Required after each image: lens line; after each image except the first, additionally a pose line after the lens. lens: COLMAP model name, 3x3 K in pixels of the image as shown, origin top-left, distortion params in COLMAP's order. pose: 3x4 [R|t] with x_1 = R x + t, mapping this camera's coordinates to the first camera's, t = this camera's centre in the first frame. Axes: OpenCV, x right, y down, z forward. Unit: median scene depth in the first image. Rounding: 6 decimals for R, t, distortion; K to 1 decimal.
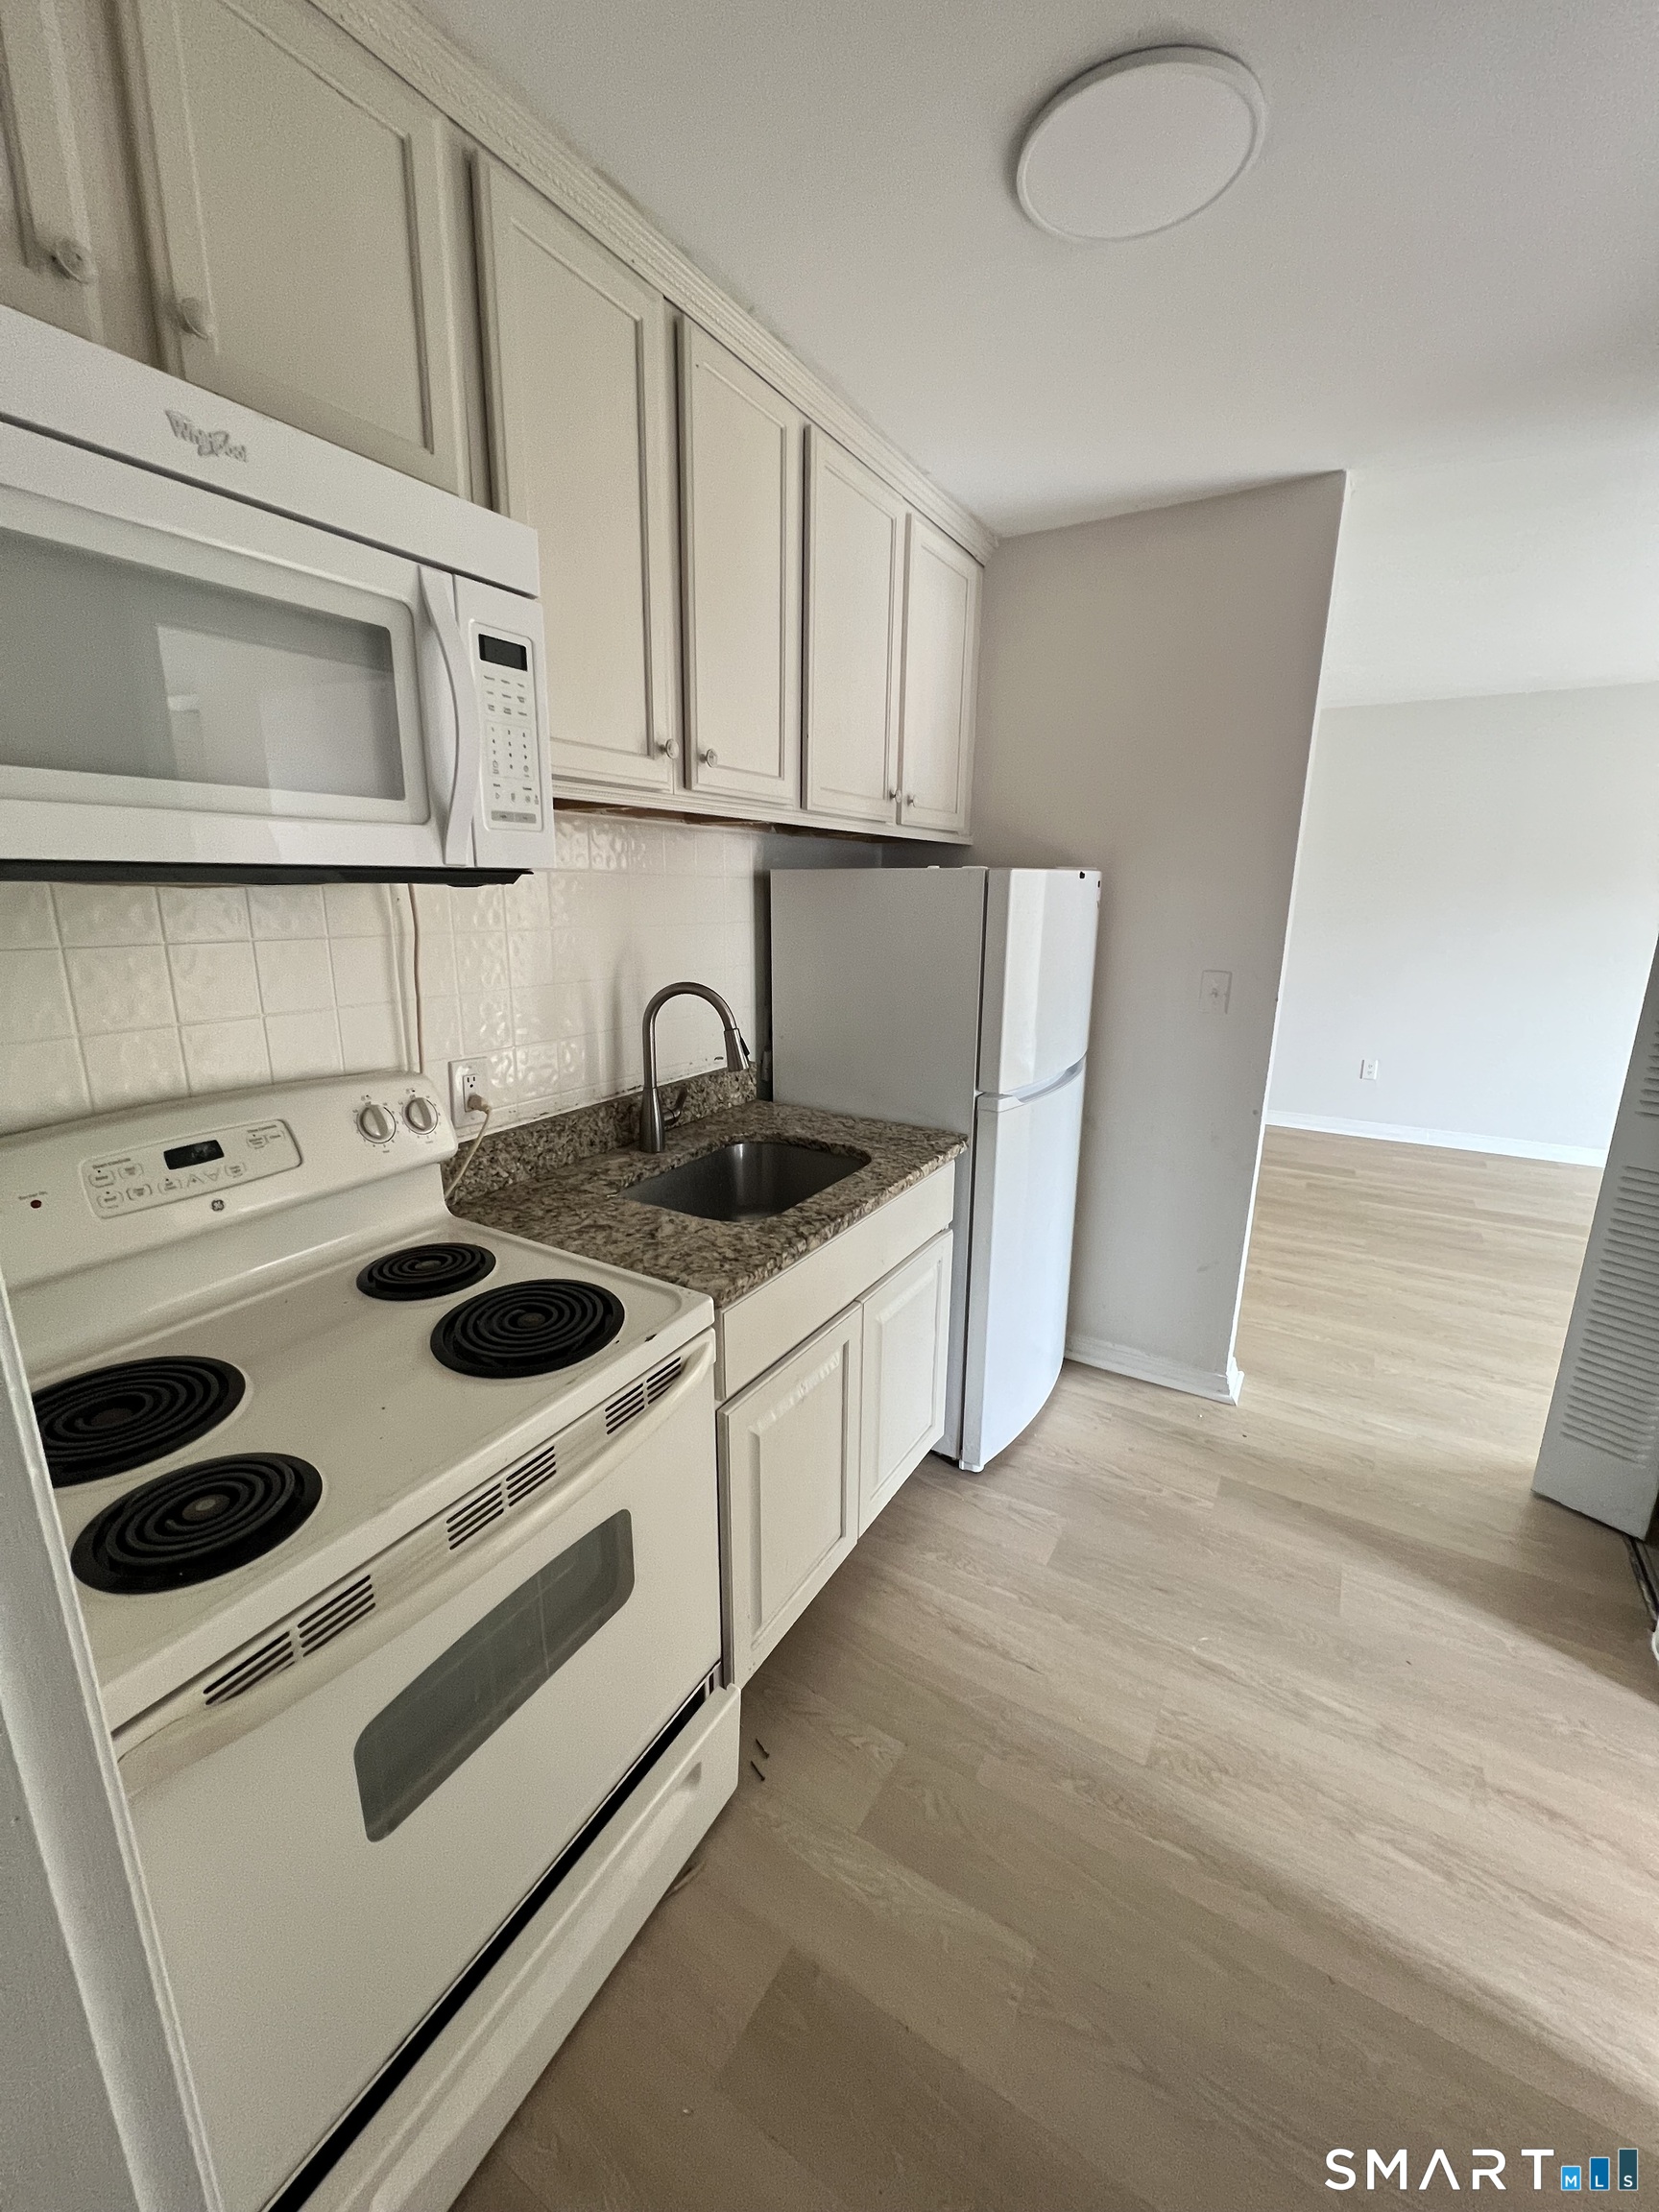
lens RADIAL K [[884.0, 0, 833.0], [0, 884.0, 1103.9], [0, 0, 1]] dist [0.006324, 0.000446]
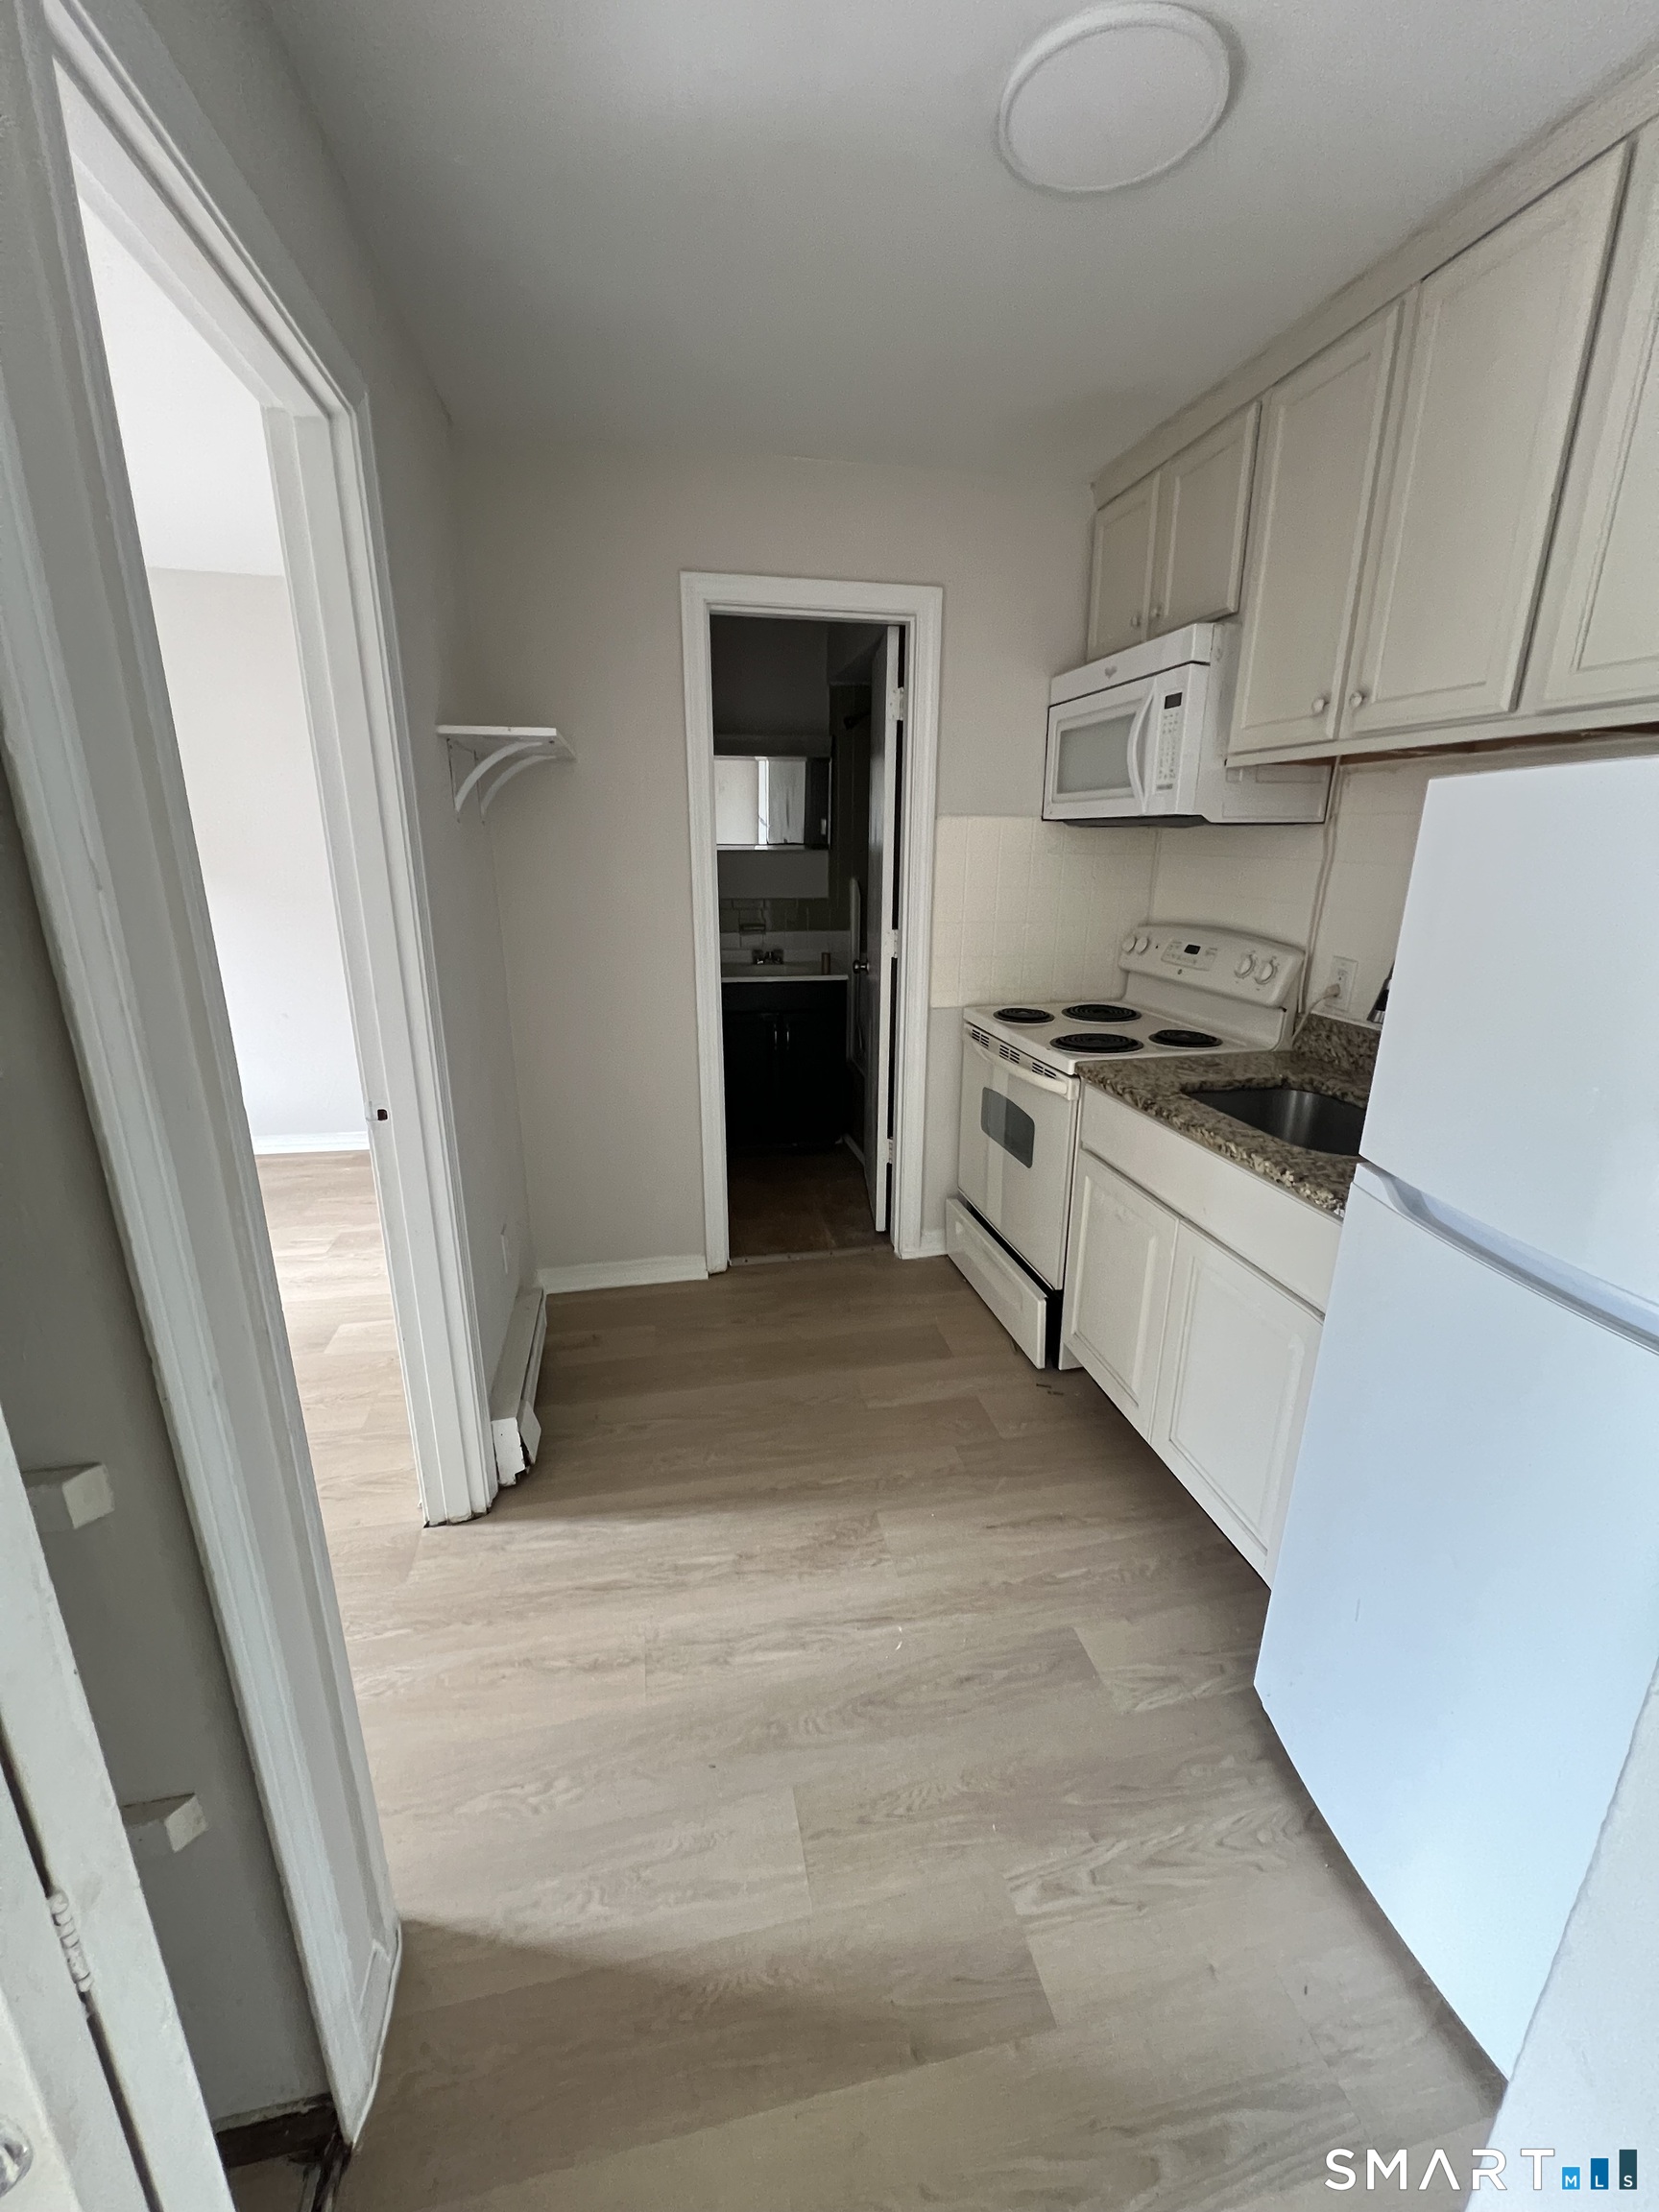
lens RADIAL K [[884.0, 0, 848.1], [0, 884.0, 1084.0], [0, 0, 1]] dist [0.006324, 0.000446]
pose [[-0.719748, 0.172812, -0.672383, 1.162128], [-0.185961, 0.885139, 0.426553, -0.343698], [0.668866, 0.432047, -0.604940, 1.521178]]
